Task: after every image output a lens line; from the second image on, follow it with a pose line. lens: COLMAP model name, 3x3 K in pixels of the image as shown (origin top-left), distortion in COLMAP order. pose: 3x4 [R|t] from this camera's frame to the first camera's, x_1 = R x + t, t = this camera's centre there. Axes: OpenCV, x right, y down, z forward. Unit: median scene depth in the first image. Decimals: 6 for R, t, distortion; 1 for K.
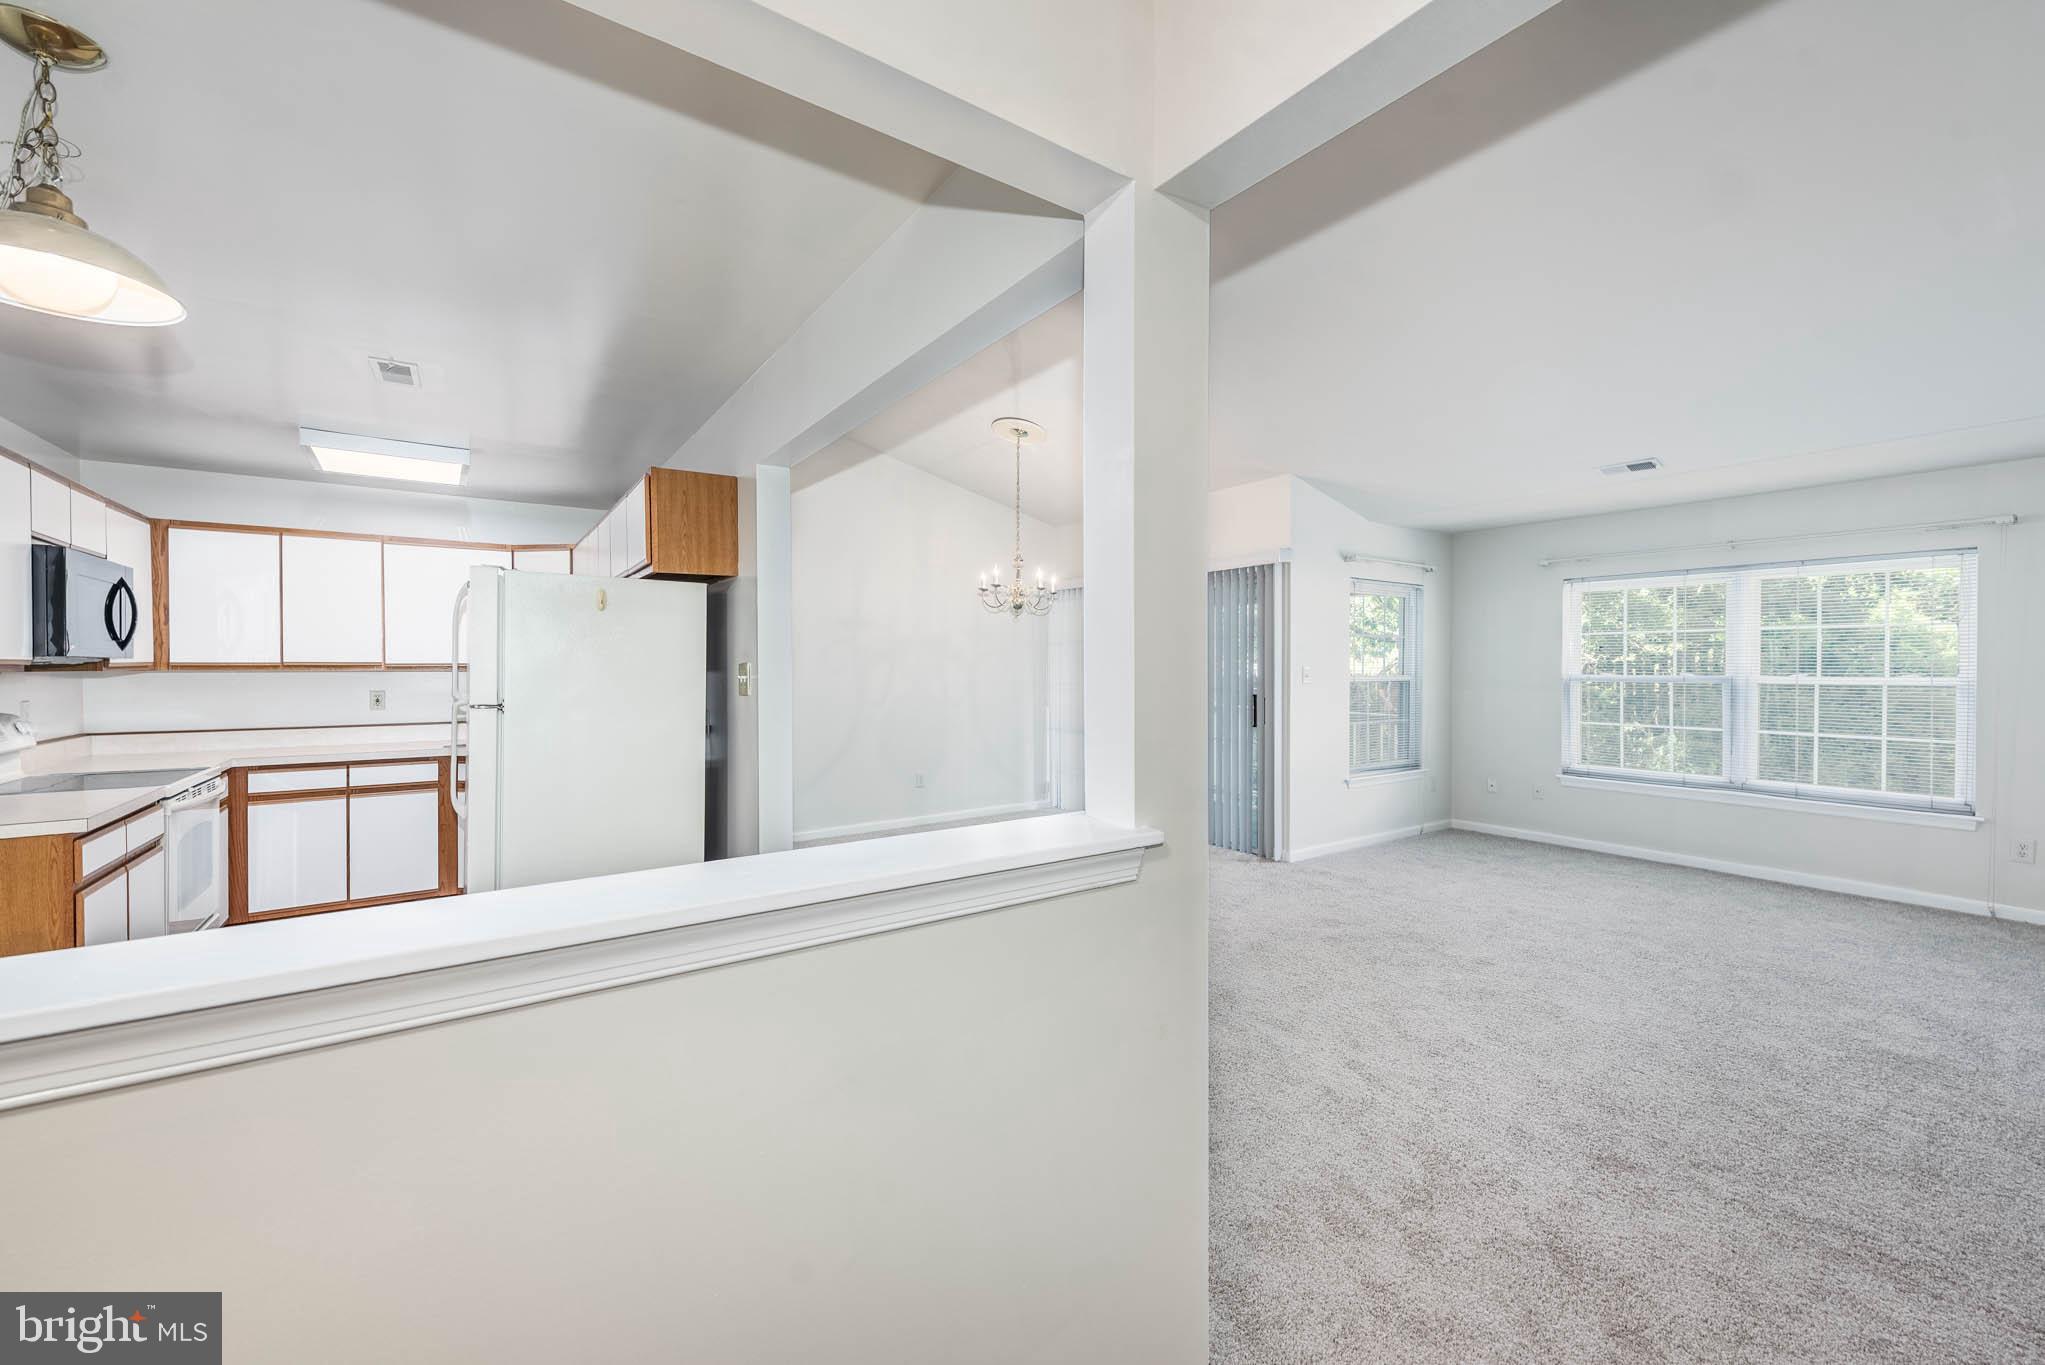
lens RADIAL K [[800.5, 0, 1006.4], [0, 800.5, 678.2], [0, 0, 1]] dist [0.022328, -0.005426]
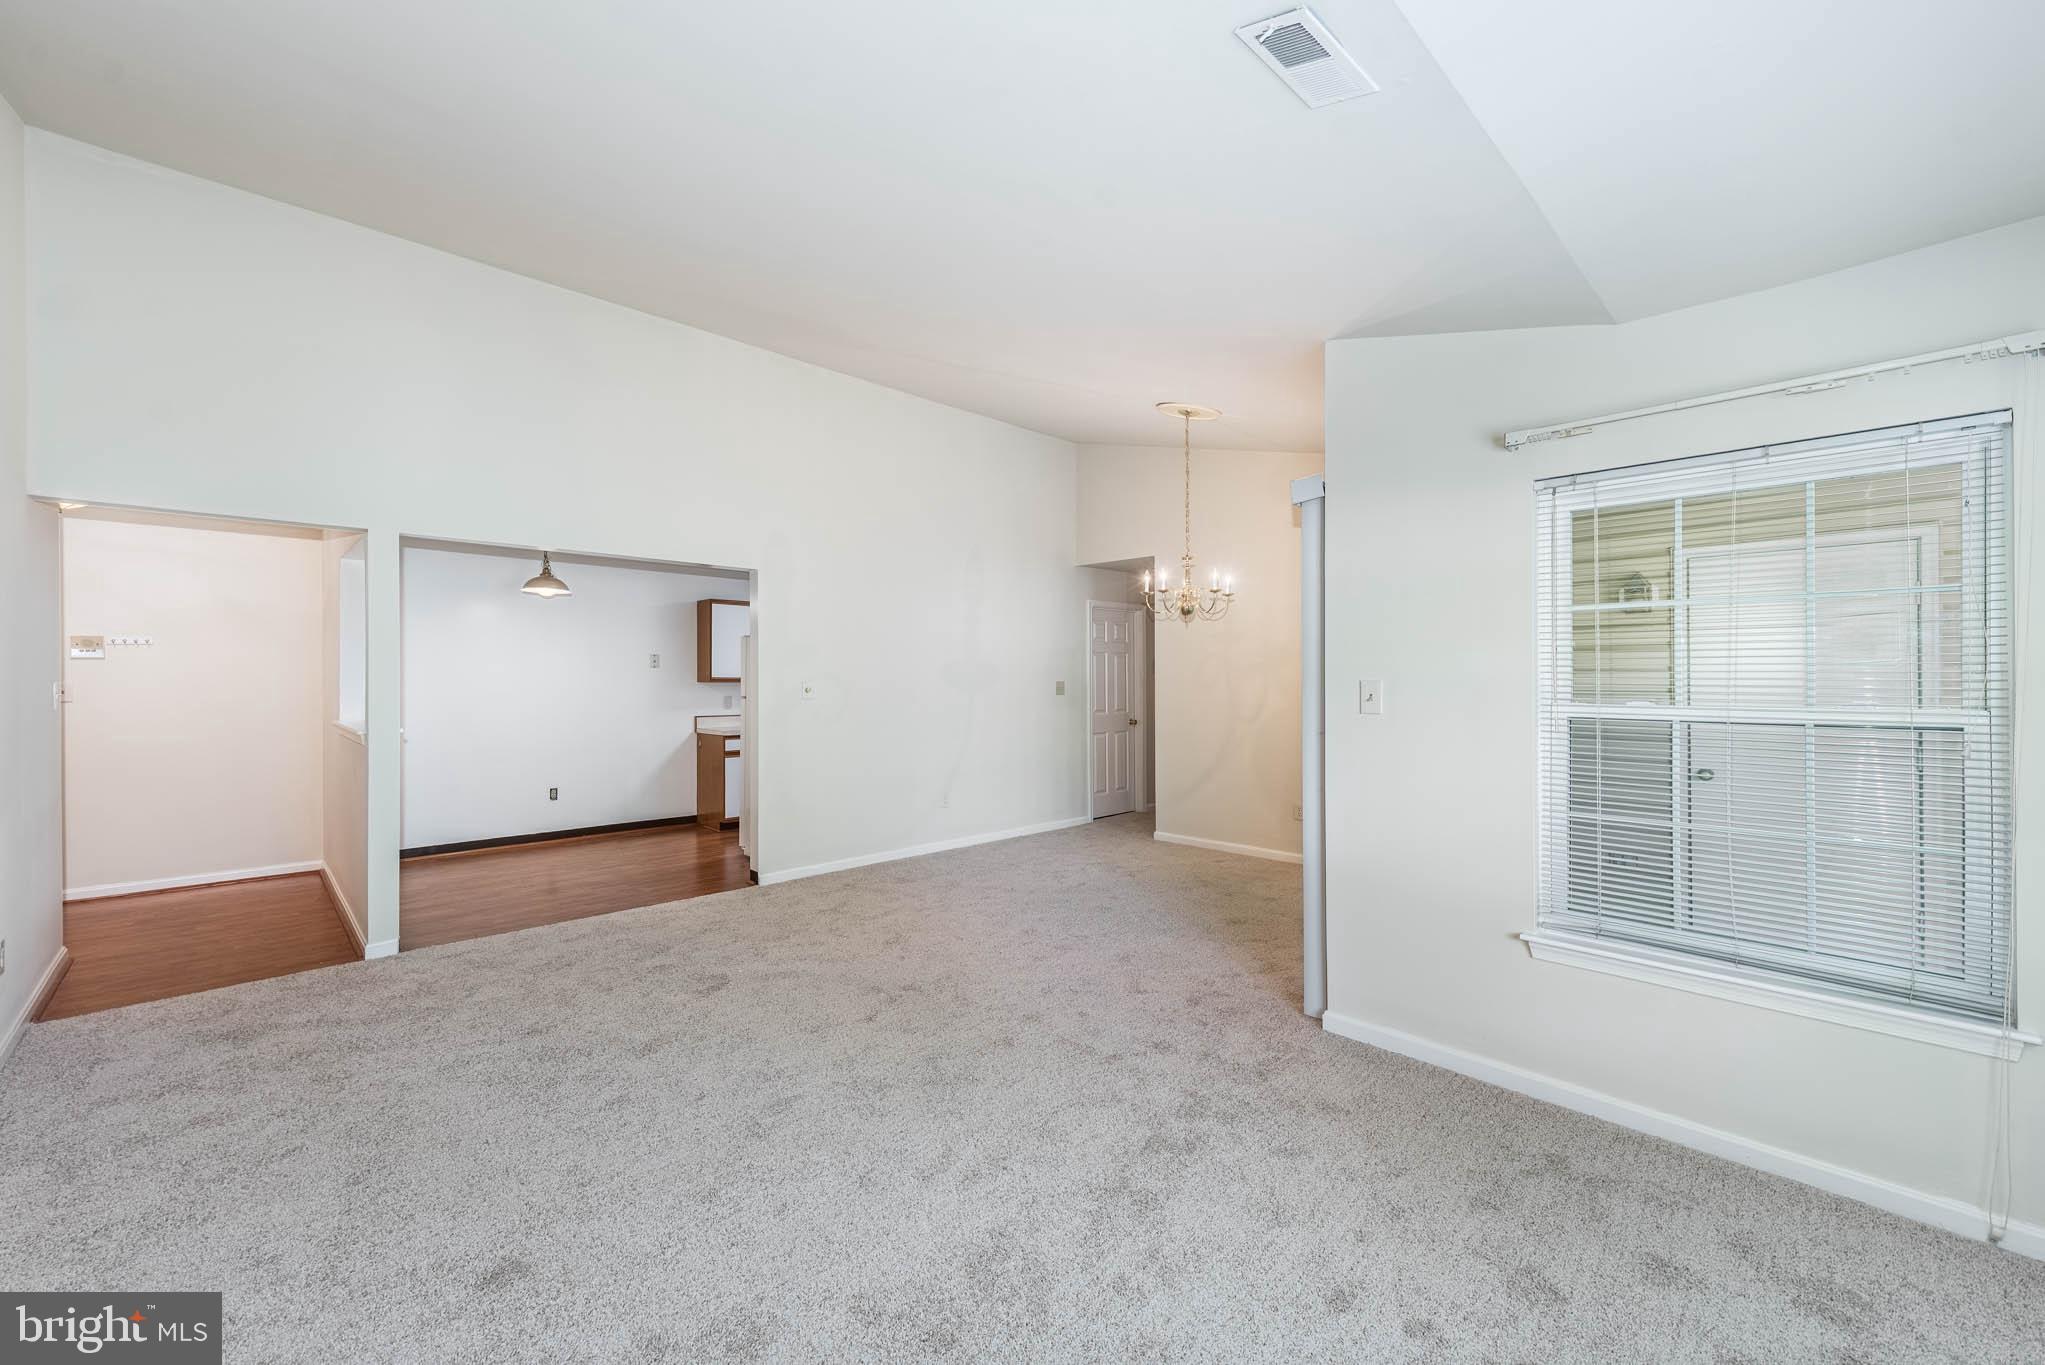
lens RADIAL K [[800.5, 0, 987.9], [0, 800.5, 685.3], [0, 0, 1]] dist [0.022328, -0.005426]
pose [[0.161863, -0.001712, -0.986812, 0.980216], [-0.020325, 0.999781, -0.005069, -0.003546], [0.986604, 0.020877, 0.161792, 0.762858]]
